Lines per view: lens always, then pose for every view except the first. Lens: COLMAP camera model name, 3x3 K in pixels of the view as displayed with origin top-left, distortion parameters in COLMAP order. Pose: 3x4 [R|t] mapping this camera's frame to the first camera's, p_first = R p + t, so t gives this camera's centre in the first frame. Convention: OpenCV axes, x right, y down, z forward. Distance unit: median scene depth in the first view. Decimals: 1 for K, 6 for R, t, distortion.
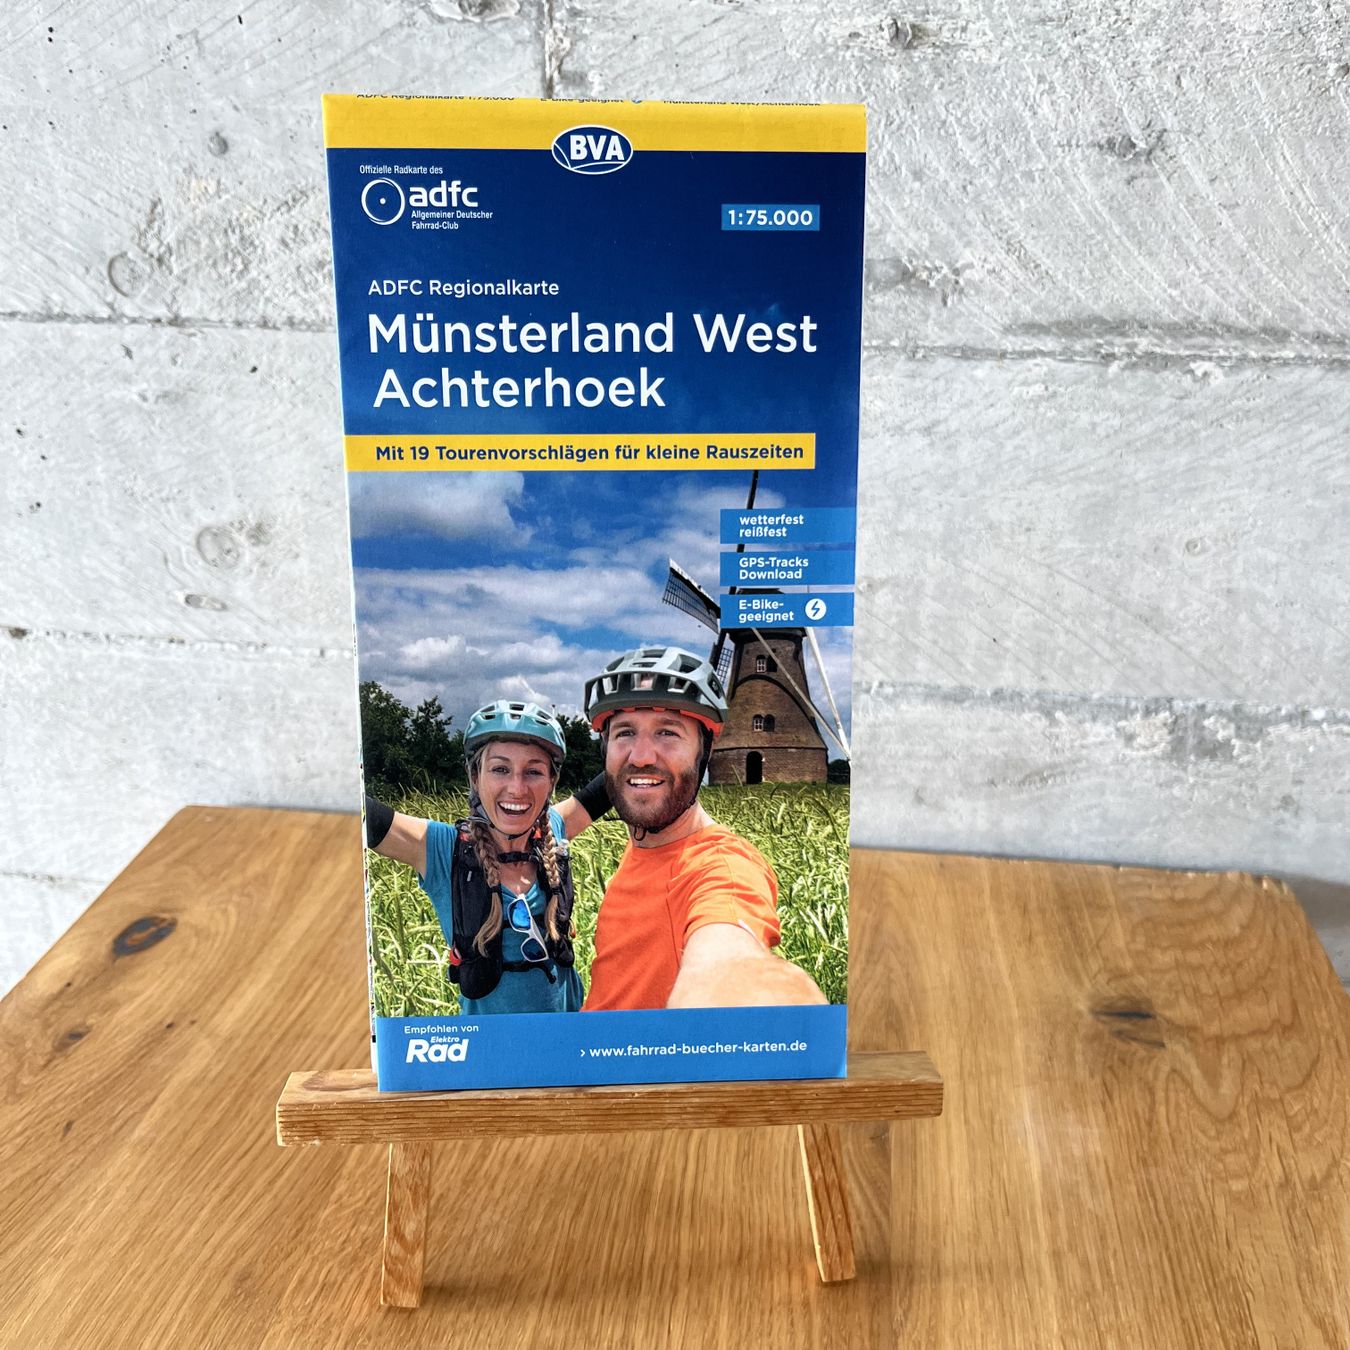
lens RADIAL K [[1397.3, 0, 670.7], [0, 1397.3, 816.7], [0, 0, 1]] dist [-0.009578, 0.000000]
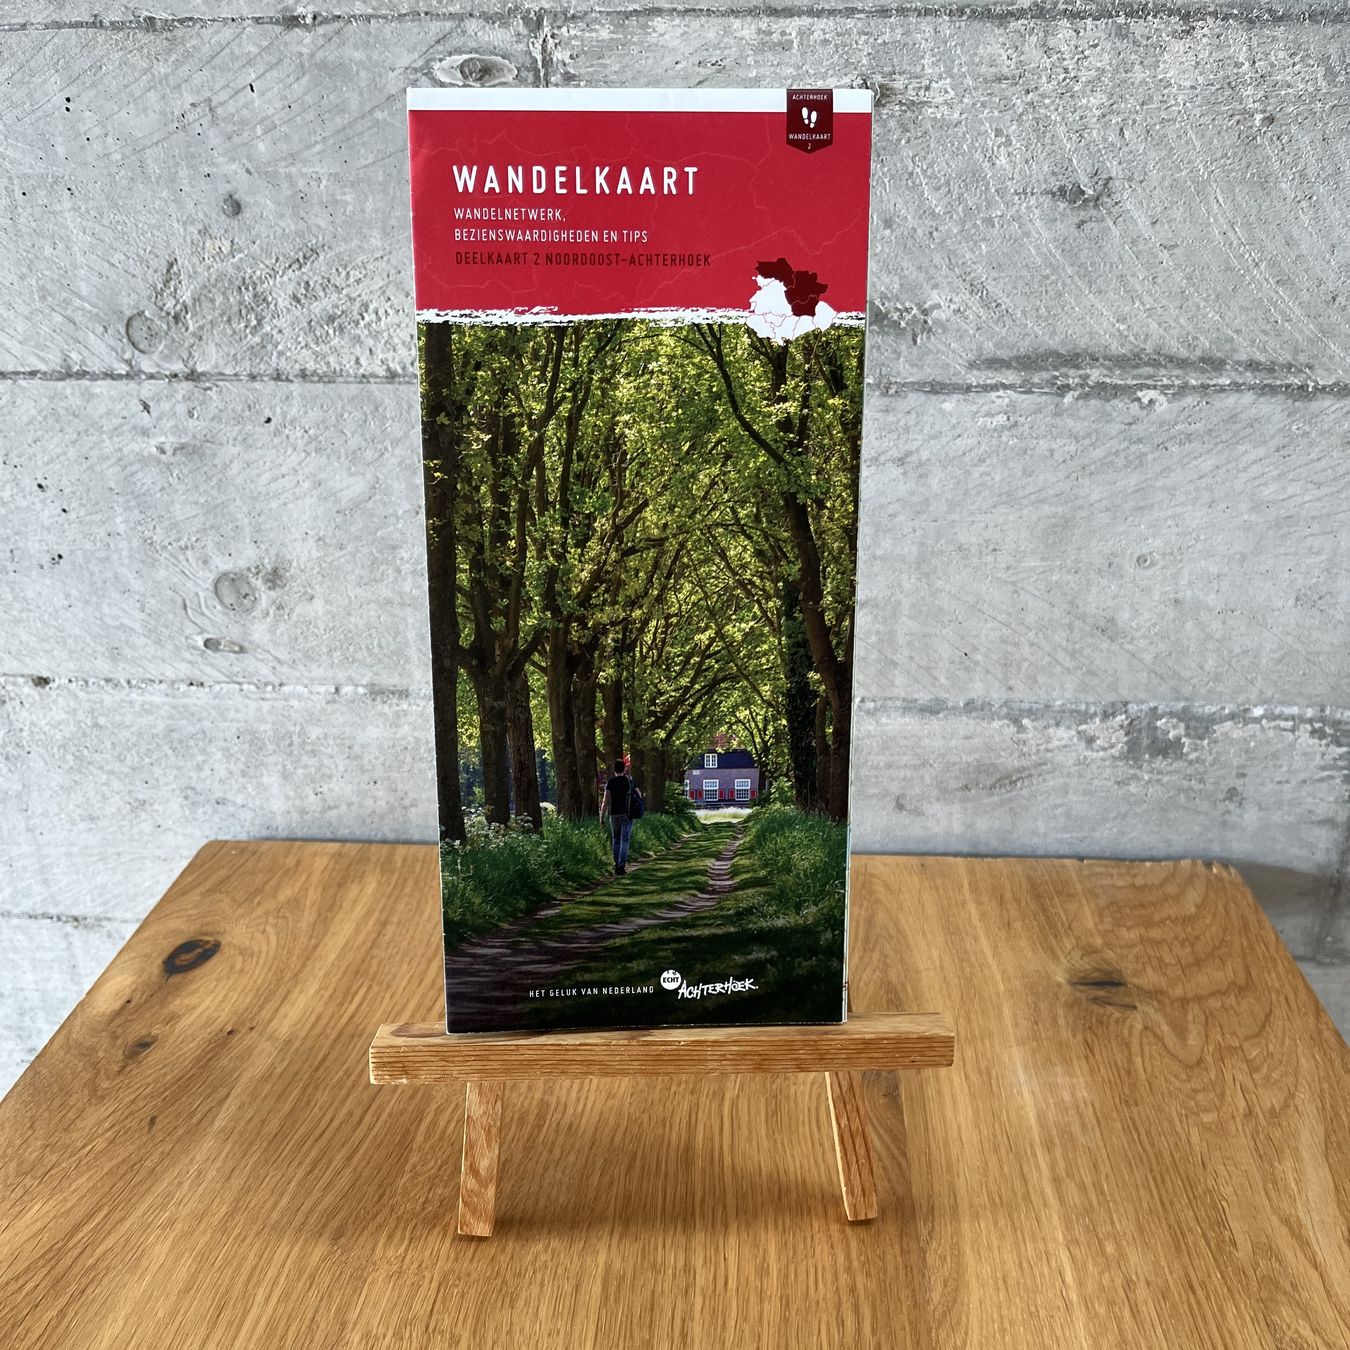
lens RADIAL K [[1397.3, 0, 673.9], [0, 1397.3, 916.2], [0, 0, 1]] dist [-0.009578, 0.000000]
pose [[0.997906, -0.042233, 0.048983, -0.063600], [0.040991, 0.998818, 0.026105, 0.044366], [-0.050027, -0.024042, 0.998458, -0.090393]]
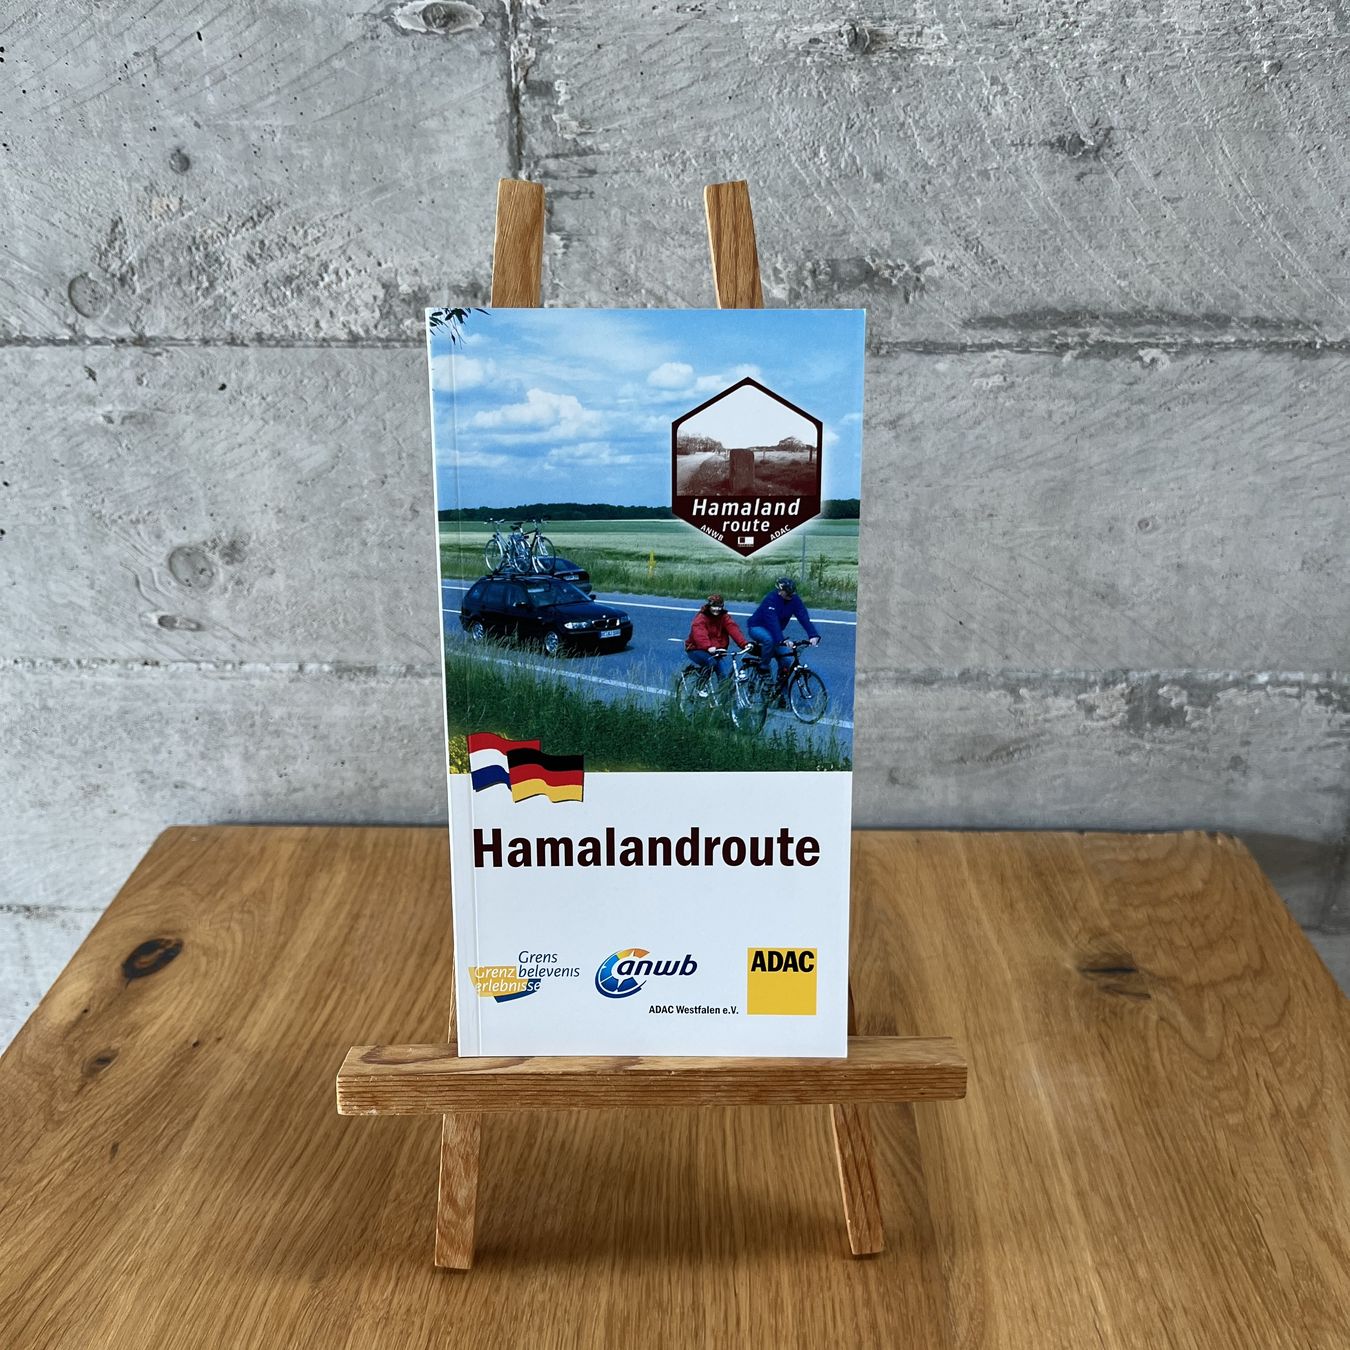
lens RADIAL K [[1397.3, 0, 670.7], [0, 1397.3, 851.4], [0, 0, 1]] dist [-0.009578, 0.000000]
pose [[0.995348, -0.060574, 0.074922, -0.080470], [0.058301, 0.997781, 0.032168, -0.002367], [-0.076704, -0.027651, 0.996670, -0.032101]]
